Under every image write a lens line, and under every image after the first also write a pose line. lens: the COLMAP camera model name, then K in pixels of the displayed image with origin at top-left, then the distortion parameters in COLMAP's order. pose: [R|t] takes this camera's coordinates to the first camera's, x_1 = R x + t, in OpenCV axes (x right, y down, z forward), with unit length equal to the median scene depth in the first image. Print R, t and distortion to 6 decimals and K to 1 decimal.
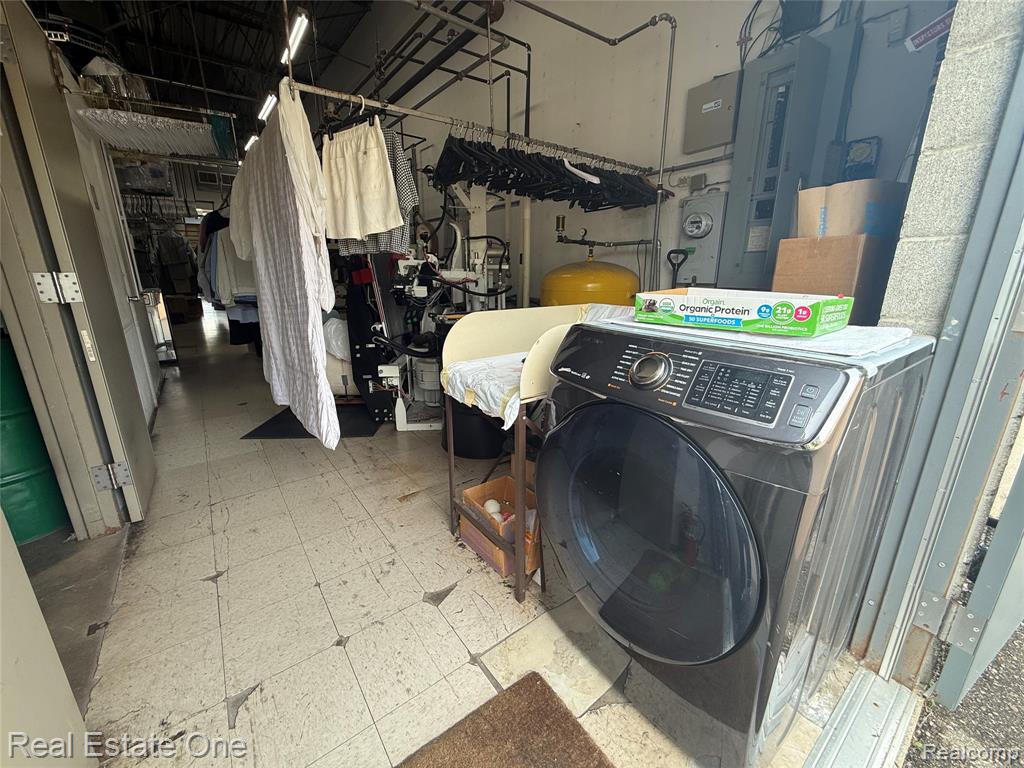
lens RADIAL K [[406.4, 0, 510.1], [0, 406.4, 384.6], [0, 0, 1]] dist [-0.000774, 0.000447]
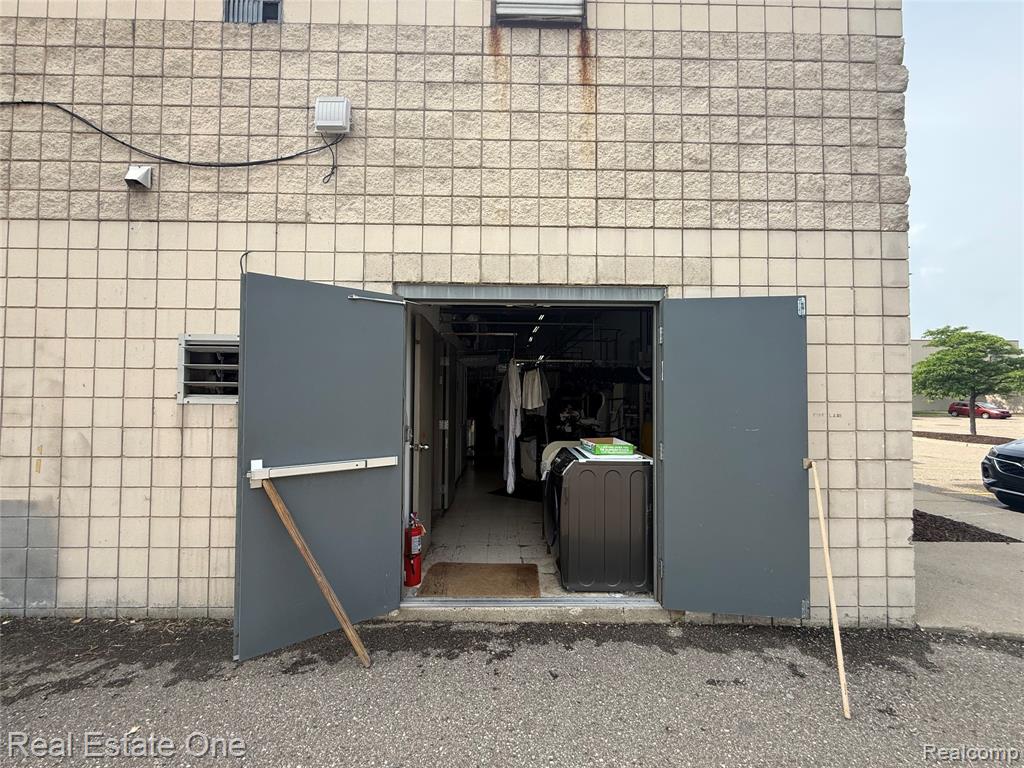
lens RADIAL K [[406.4, 0, 510.1], [0, 406.4, 384.6], [0, 0, 1]] dist [-0.000774, 0.000447]
pose [[0.810822, -0.009440, -0.585217, 1.050228], [-0.163033, 0.956654, -0.241315, 0.128752], [0.562129, 0.291073, 0.774137, -1.126587]]
